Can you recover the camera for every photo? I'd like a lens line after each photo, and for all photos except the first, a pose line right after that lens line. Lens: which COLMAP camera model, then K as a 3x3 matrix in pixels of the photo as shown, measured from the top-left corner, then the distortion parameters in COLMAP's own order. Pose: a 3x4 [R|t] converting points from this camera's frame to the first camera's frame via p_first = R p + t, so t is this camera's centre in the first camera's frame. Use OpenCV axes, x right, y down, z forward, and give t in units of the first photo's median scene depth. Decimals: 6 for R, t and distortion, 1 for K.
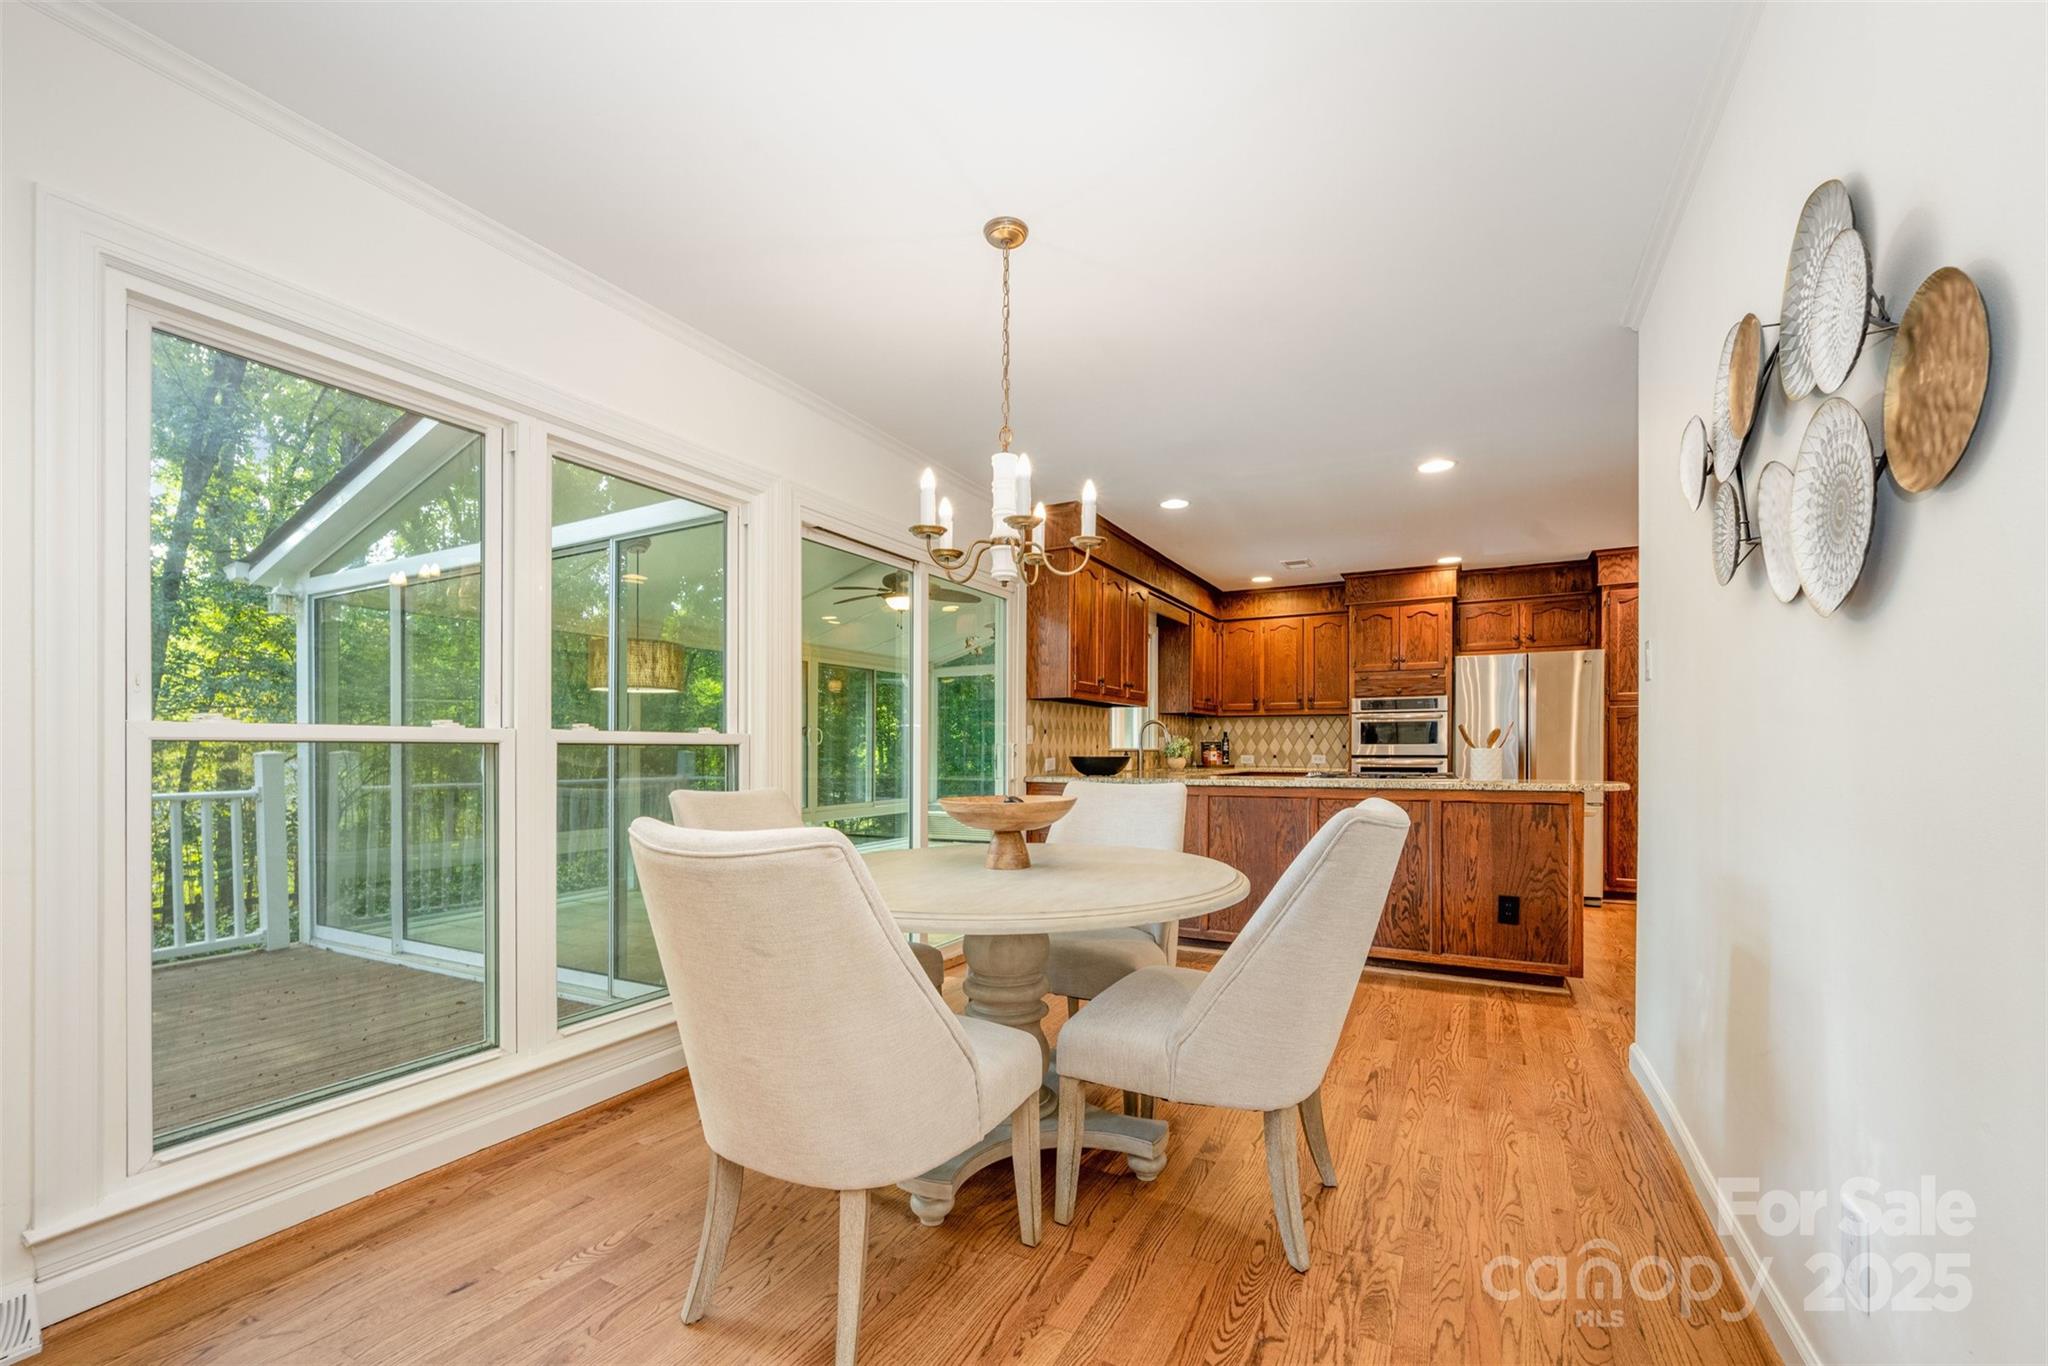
lens RADIAL K [[838.3, 0, 1030.7], [0, 838.3, 757.9], [0, 0, 1]] dist [-0.000449, -0.000130]
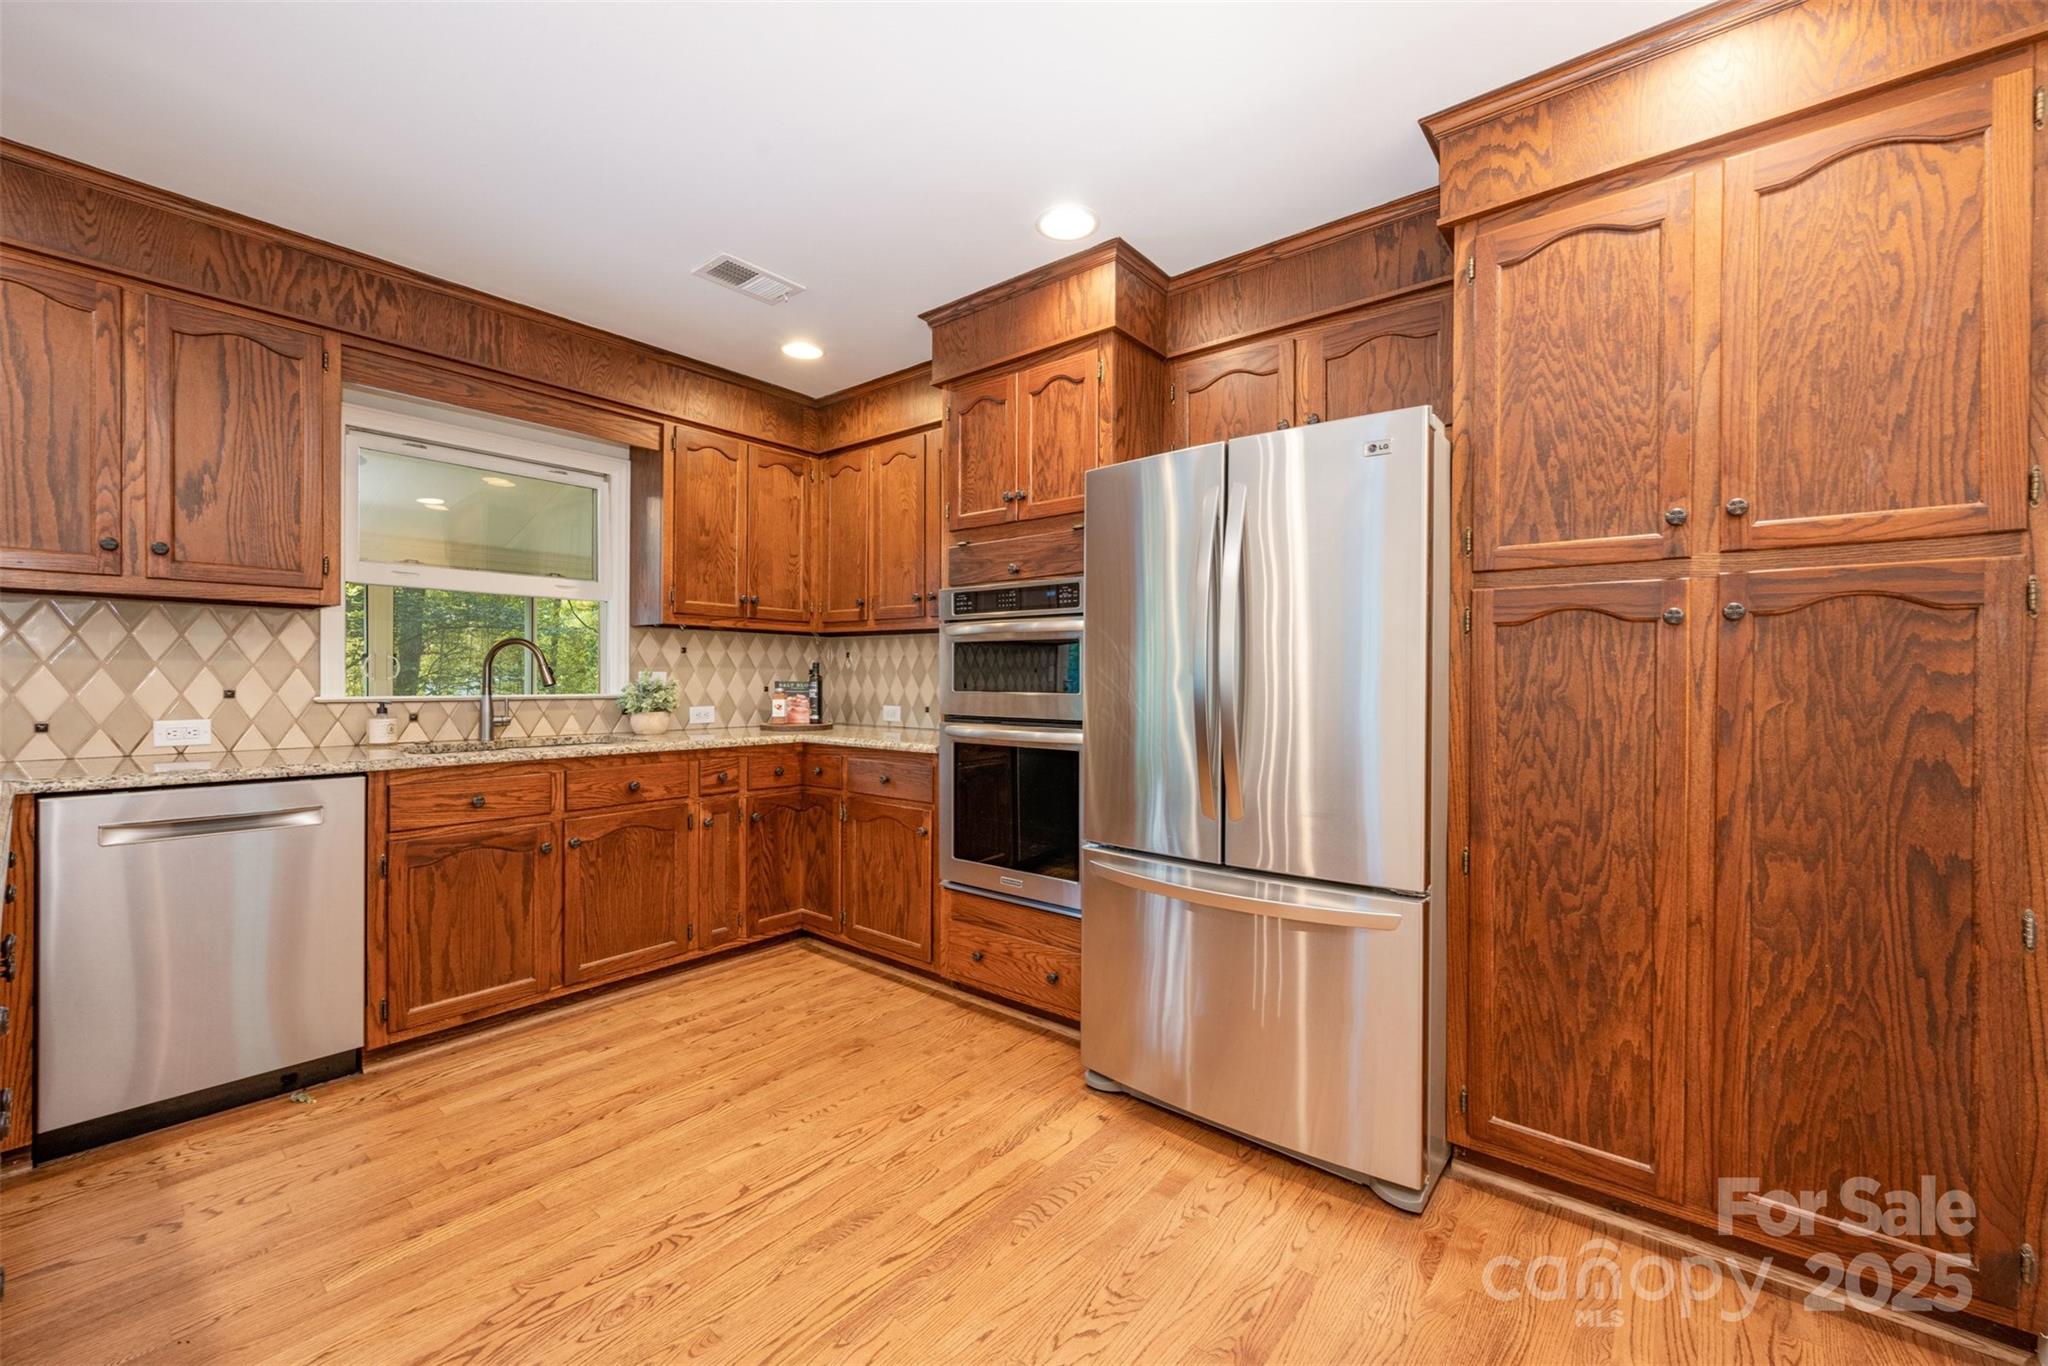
lens RADIAL K [[817.4, 0, 1024.0], [0, 817.4, 683.0], [0, 0, 1]] dist [-0.000954, -0.000078]
pose [[0.979292, 0.004162, -0.202411, 0.531934], [-0.003756, 0.999990, 0.002390, -0.023151], [0.202419, -0.001580, 0.979298, 0.594436]]
